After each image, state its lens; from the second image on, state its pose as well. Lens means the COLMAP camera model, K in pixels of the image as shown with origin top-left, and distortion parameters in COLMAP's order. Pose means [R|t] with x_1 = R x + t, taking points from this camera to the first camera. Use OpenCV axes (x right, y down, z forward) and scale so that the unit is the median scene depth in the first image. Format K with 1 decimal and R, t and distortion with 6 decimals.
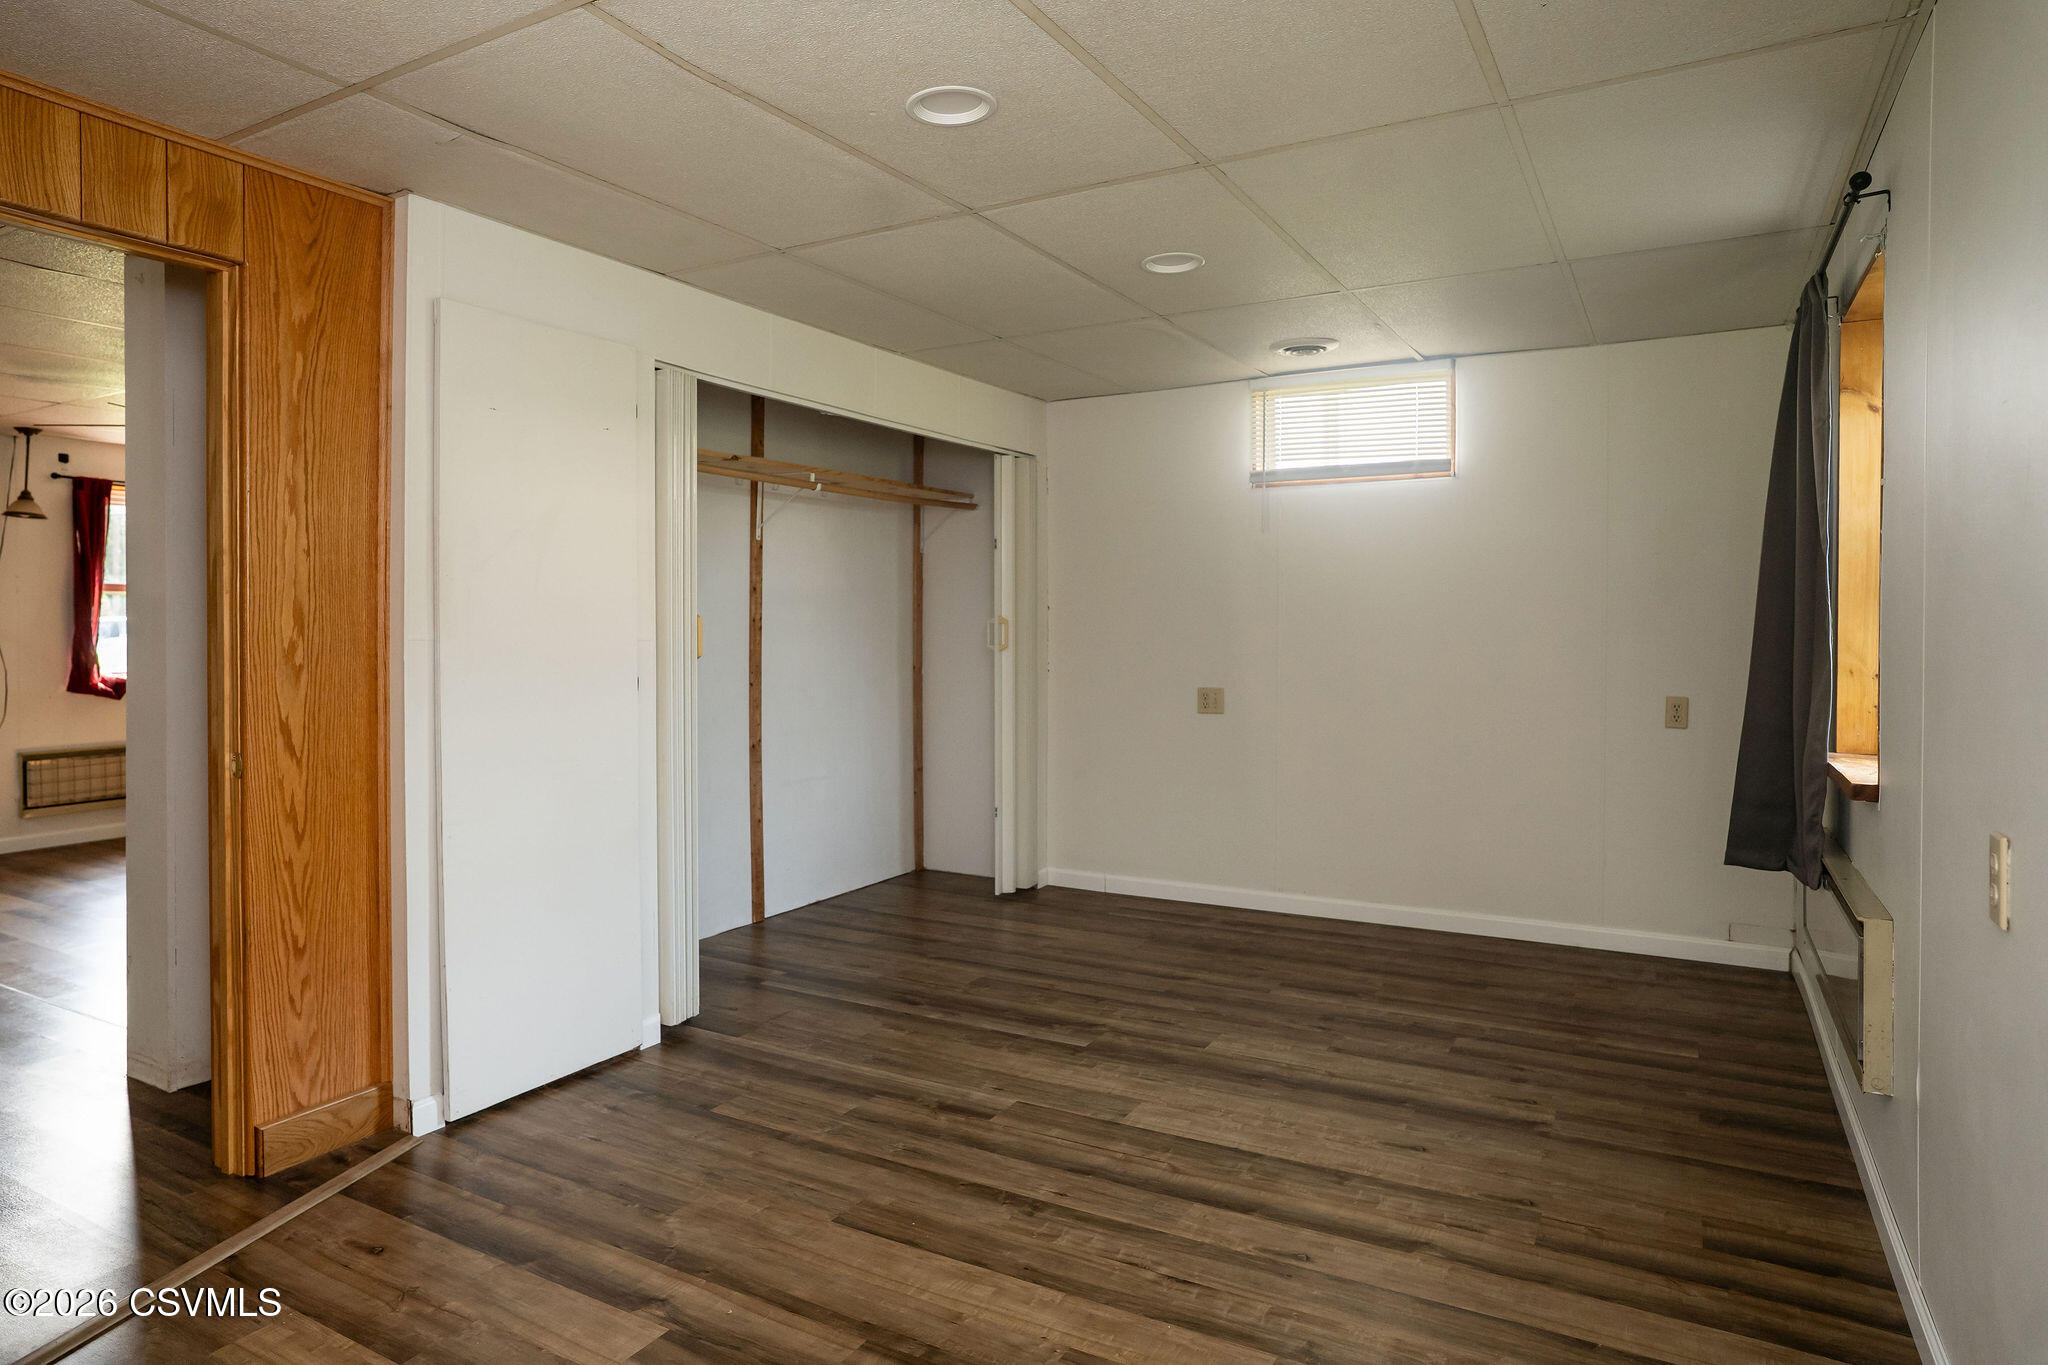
lens RADIAL K [[1218.3, 0, 941.7], [0, 1218.3, 626.6], [0, 0, 1]] dist [-0.025947, 0.021138]
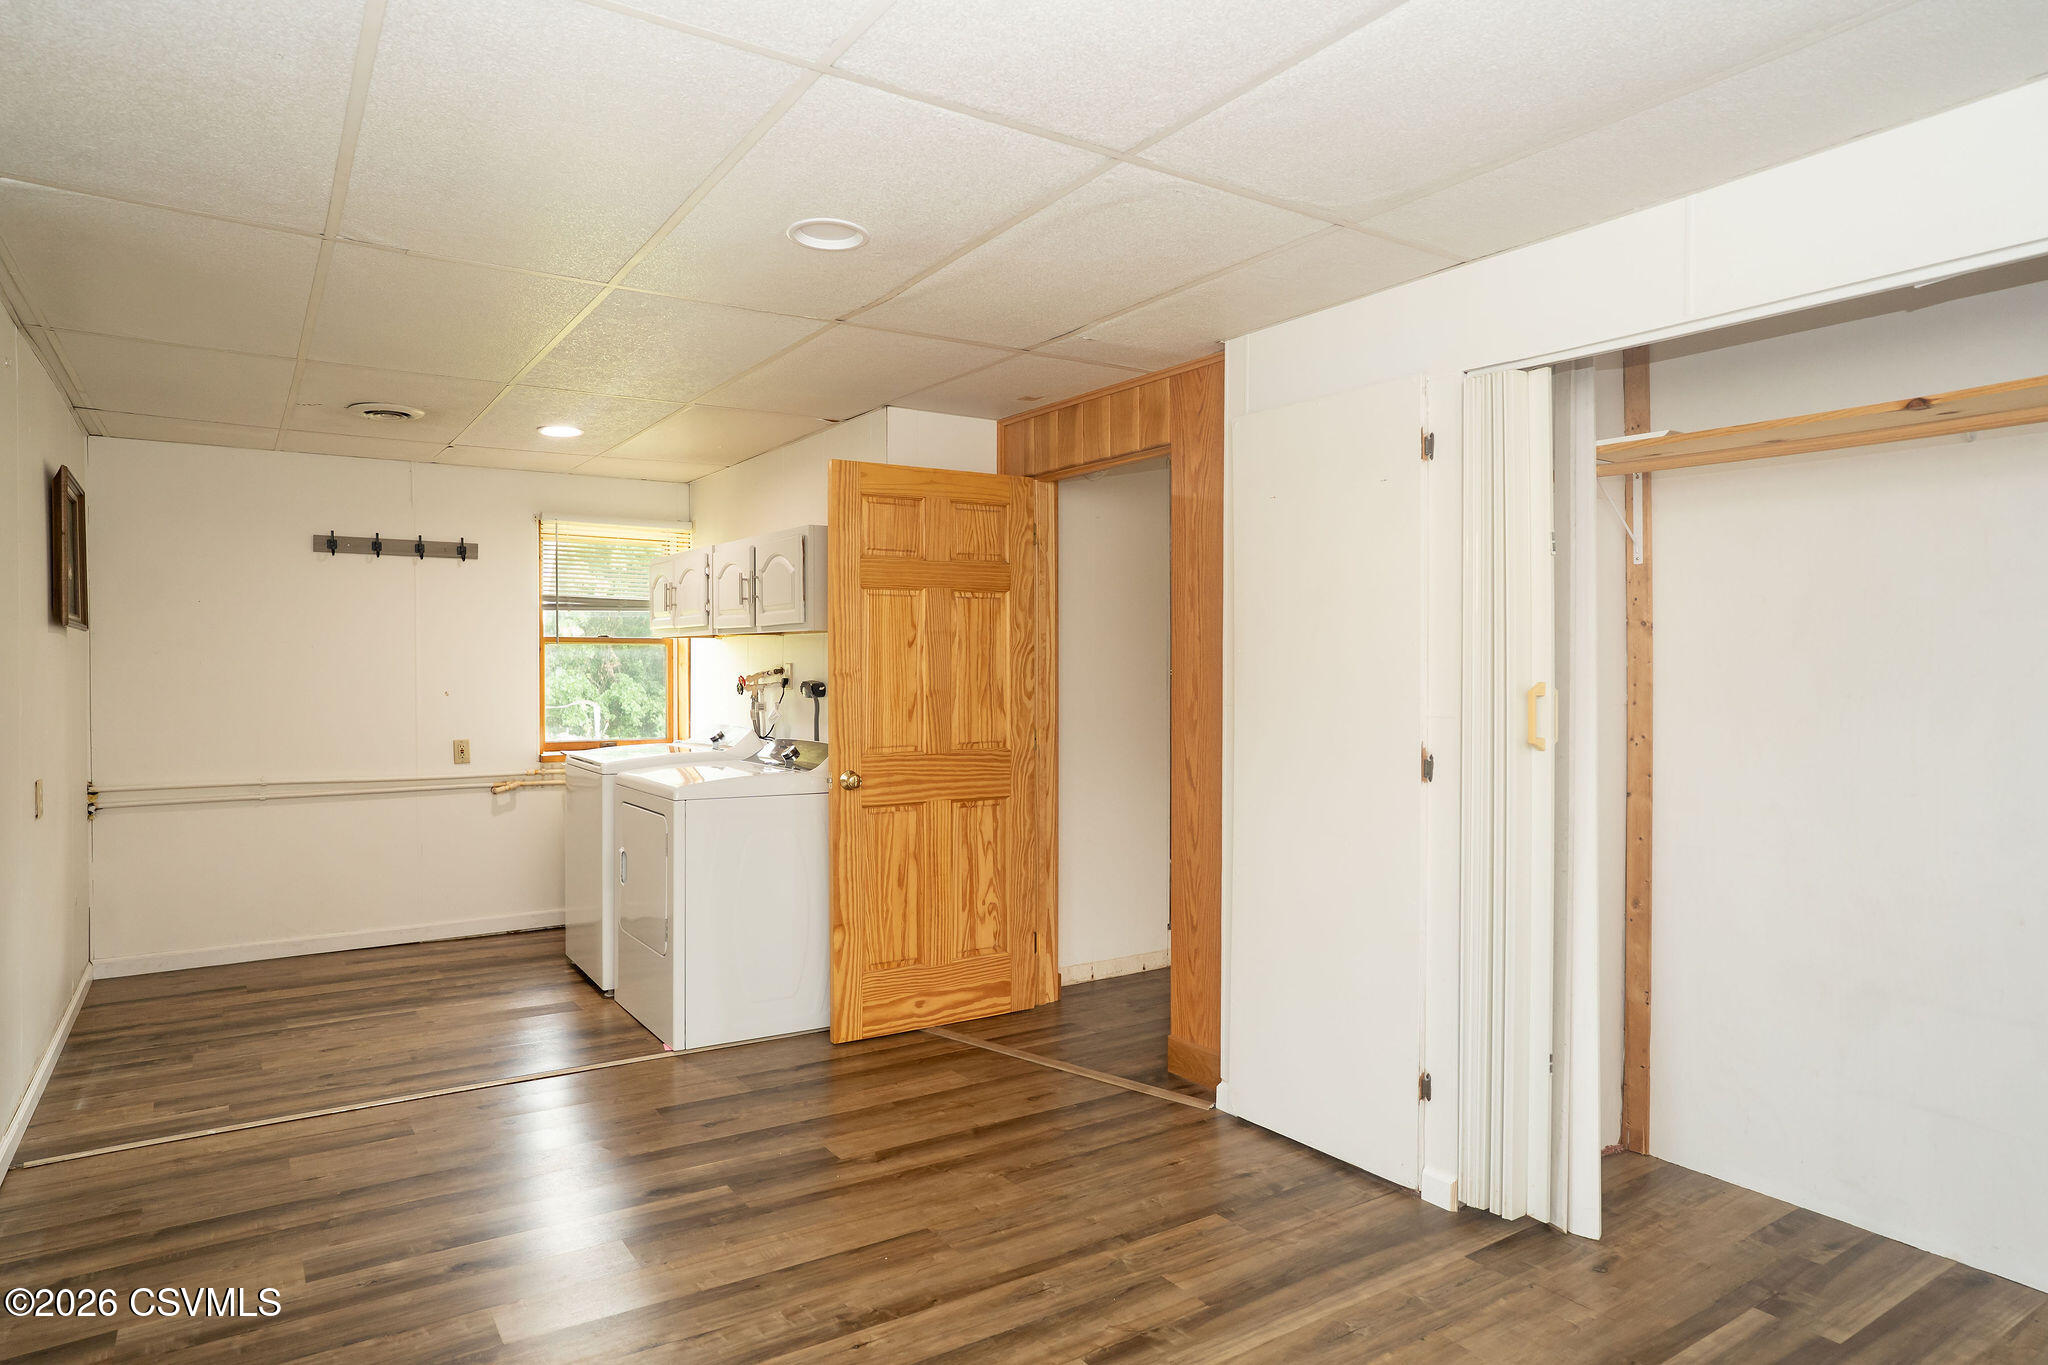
lens RADIAL K [[1218.3, 0, 1019.5], [0, 1218.3, 686.9], [0, 0, 1]] dist [-0.025947, 0.021138]
pose [[-0.418199, 0.017316, -0.908190, 0.700304], [0.003275, 0.999841, 0.017556, -0.027150], [0.908349, 0.004367, -0.418189, 1.215580]]
